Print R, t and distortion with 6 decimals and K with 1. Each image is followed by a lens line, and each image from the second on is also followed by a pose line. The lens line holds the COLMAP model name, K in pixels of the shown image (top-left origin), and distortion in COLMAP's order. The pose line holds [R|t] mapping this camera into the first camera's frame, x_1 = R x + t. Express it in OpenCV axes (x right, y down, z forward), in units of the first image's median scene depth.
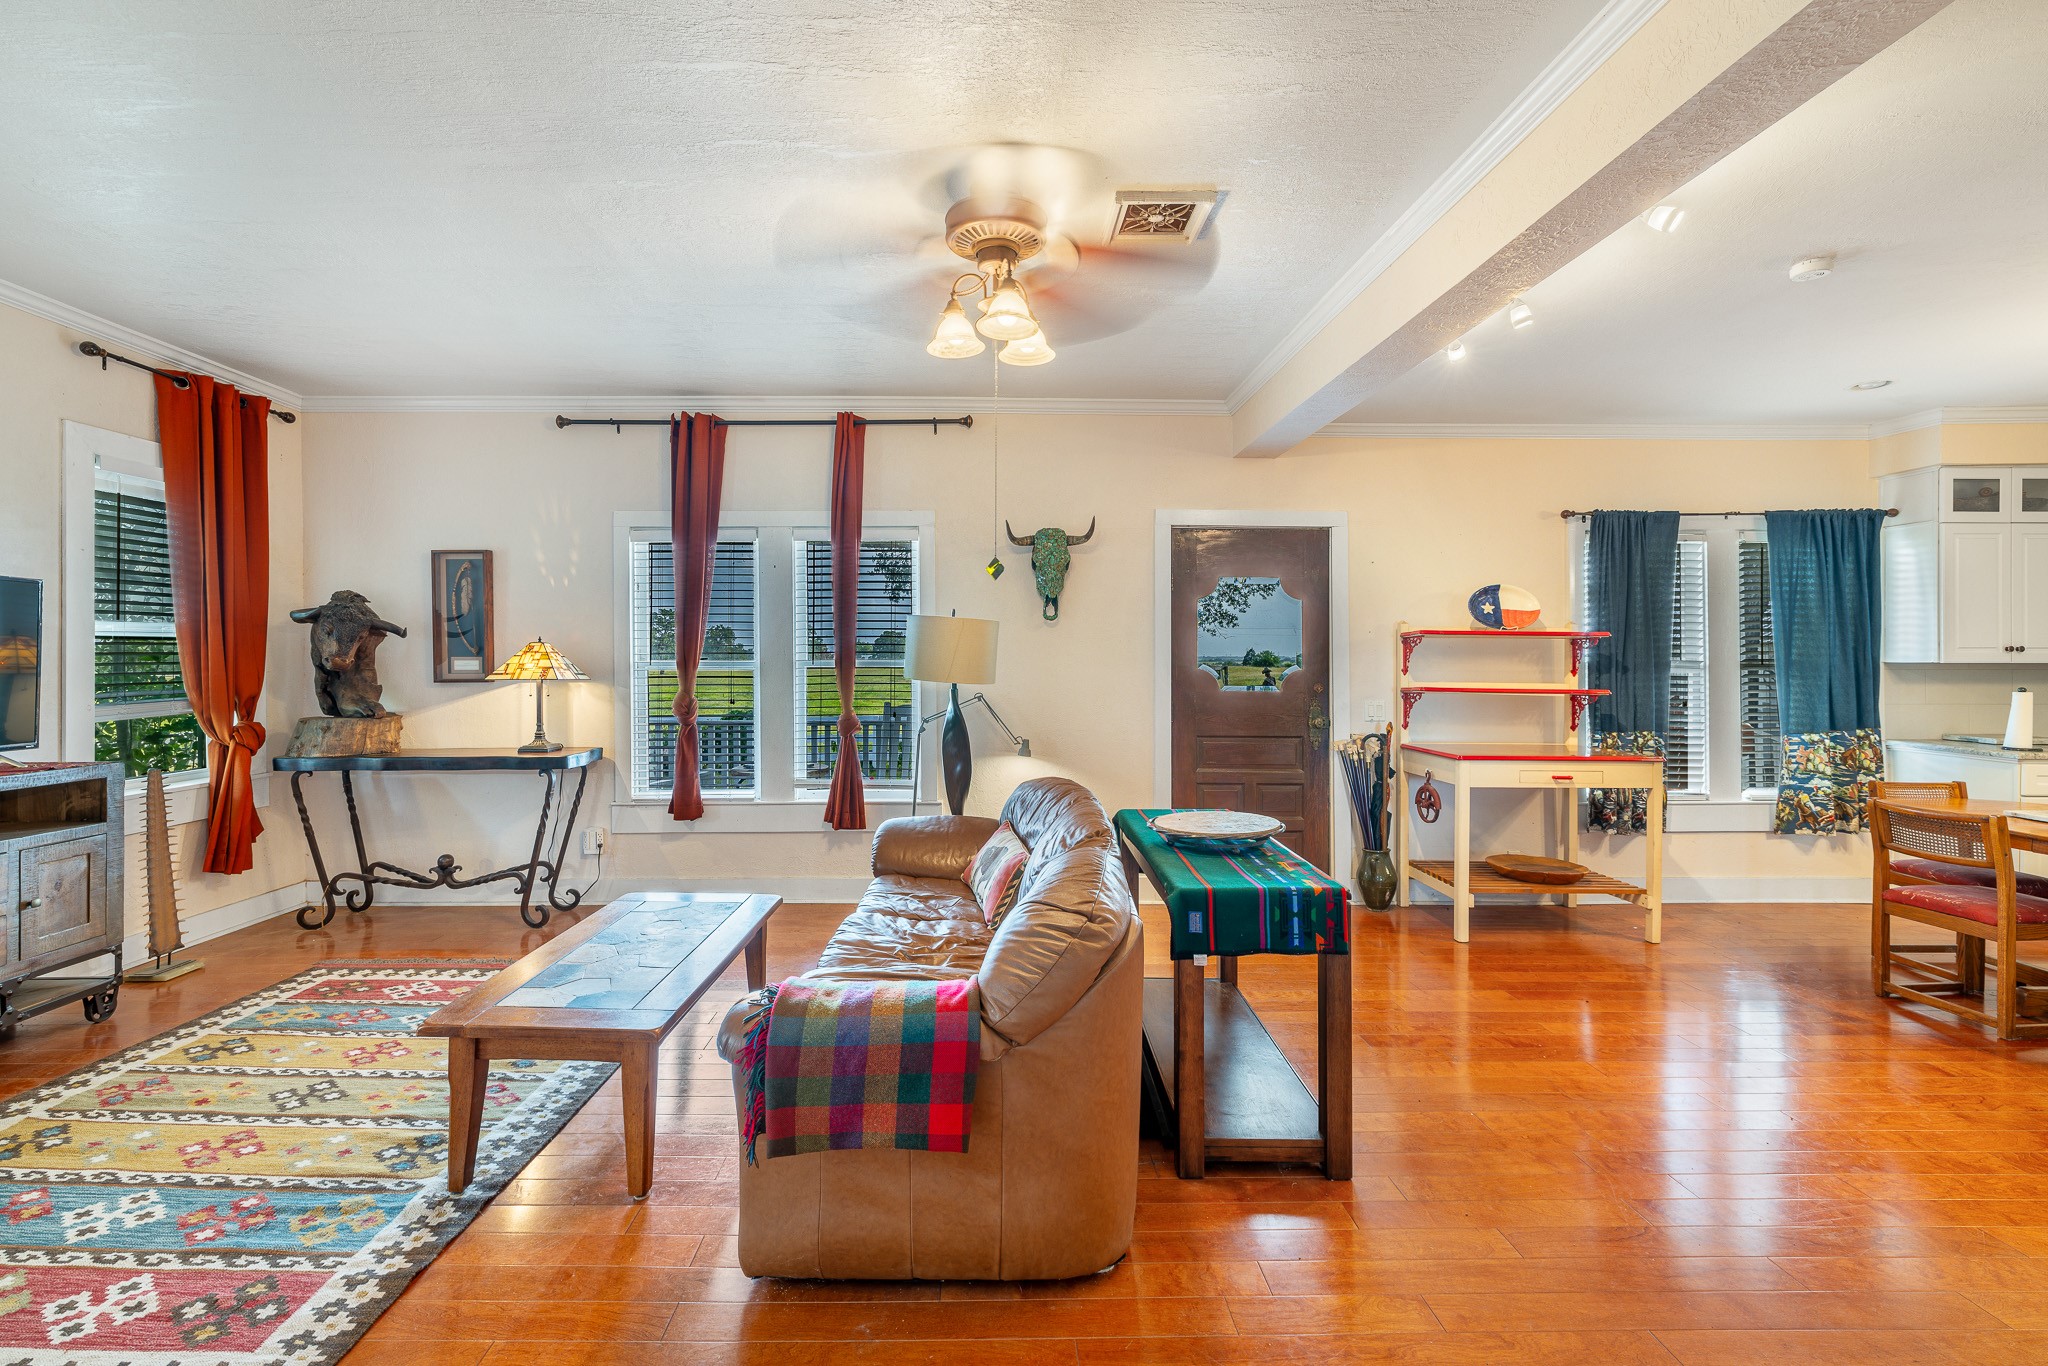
lens RADIAL K [[870.5, 0, 1026.3], [0, 870.5, 672.9], [0, 0, 1]] dist [-0.001073, 0.000242]
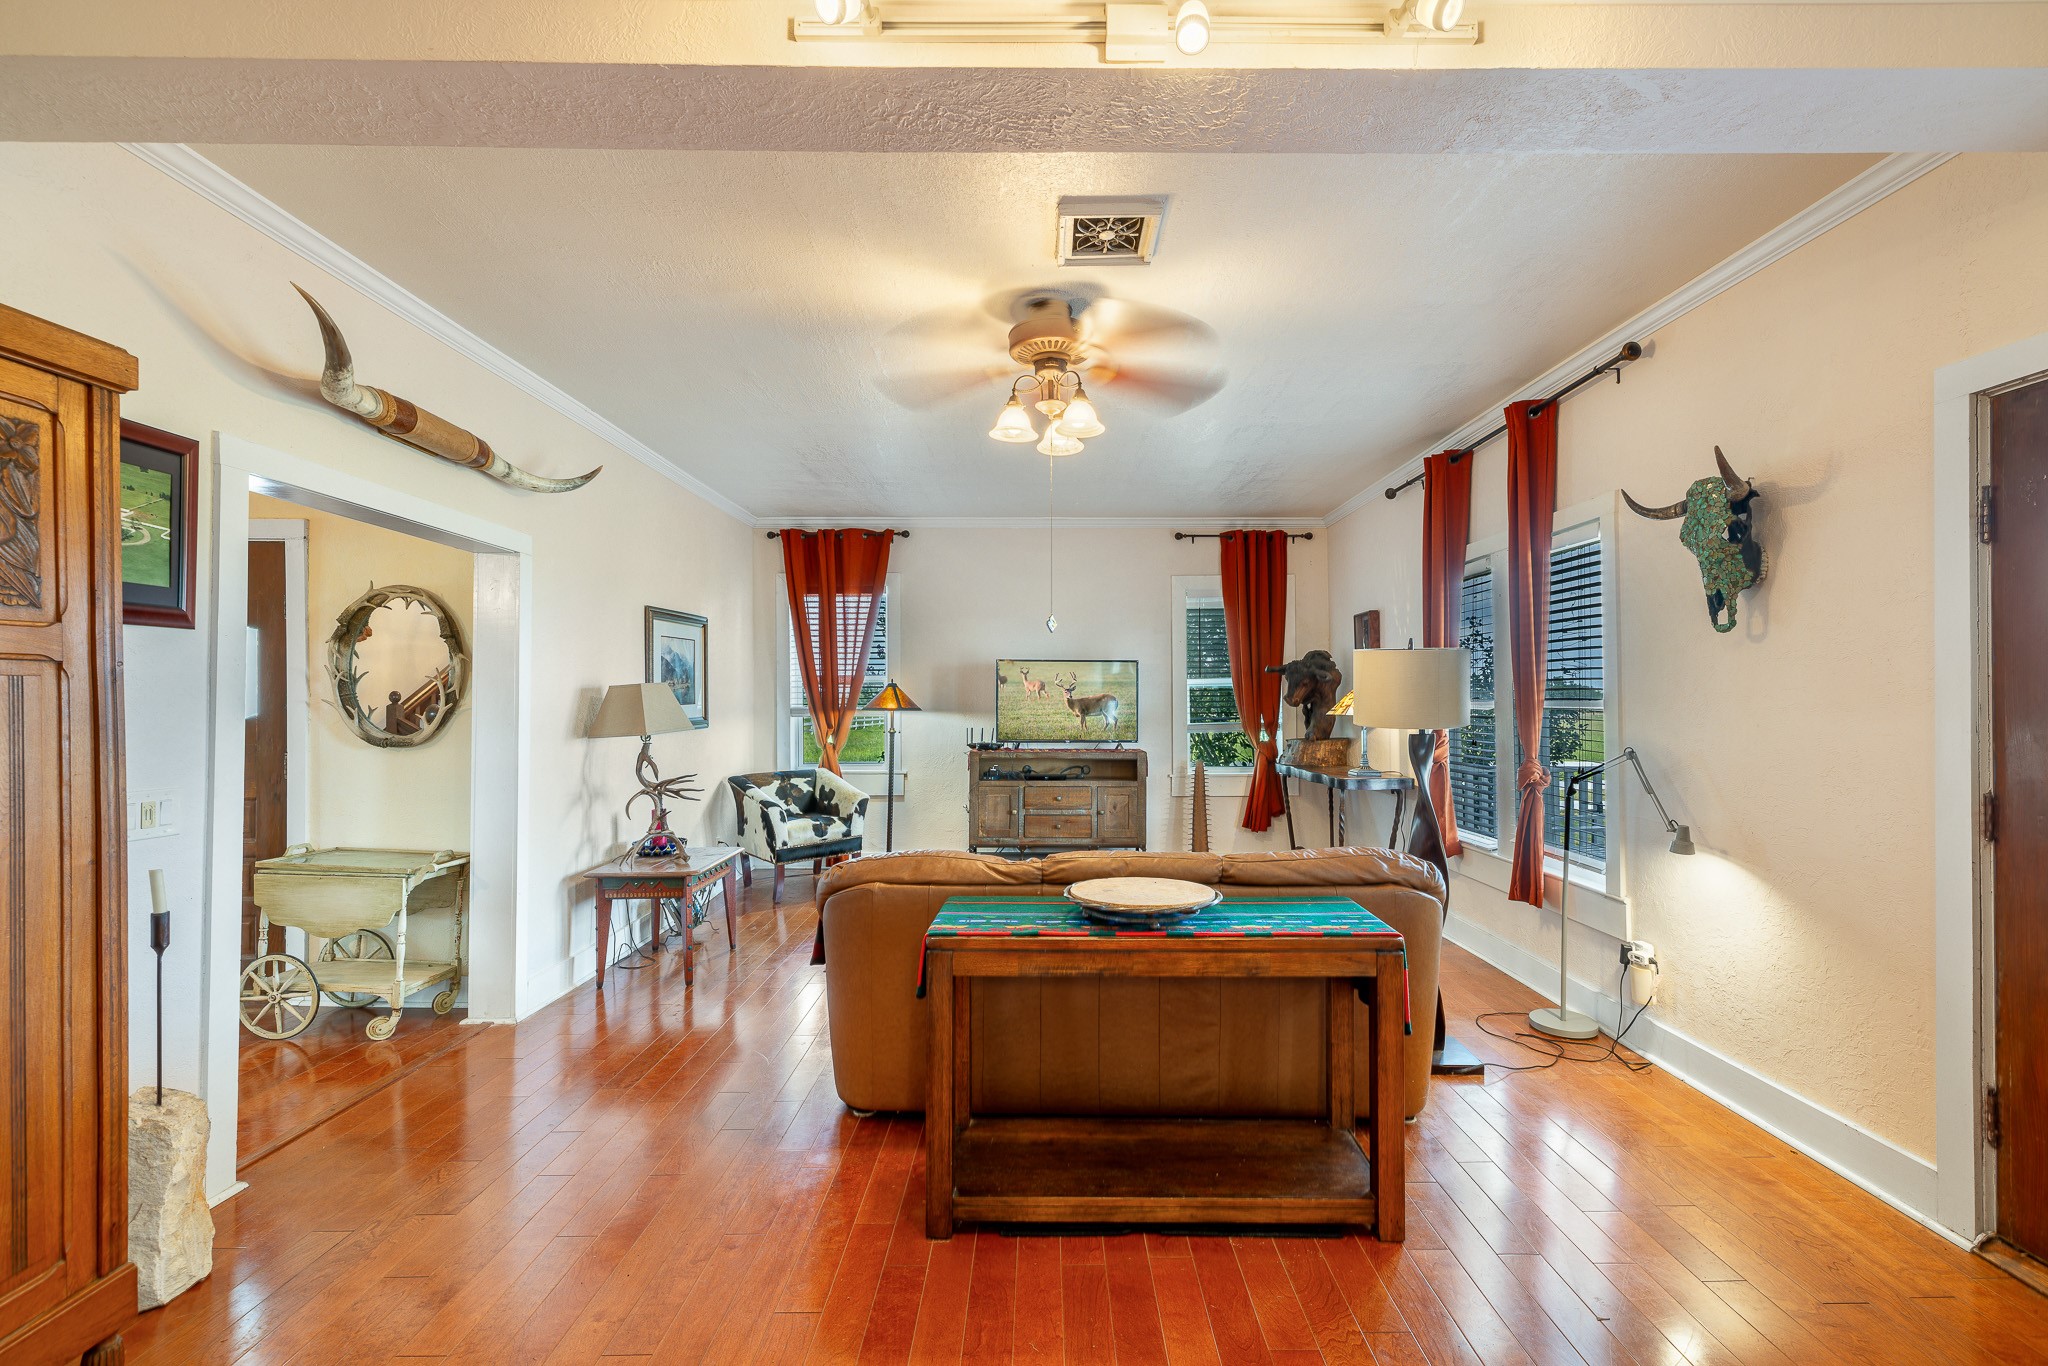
lens RADIAL K [[870.5, 0, 1026.3], [0, 870.5, 672.9], [0, 0, 1]] dist [-0.001073, 0.000242]
pose [[-0.025226, -0.031995, -0.999170, 0.755461], [-0.007984, 0.999462, -0.031802, -0.011425], [0.999650, 0.007175, -0.025468, 0.657771]]
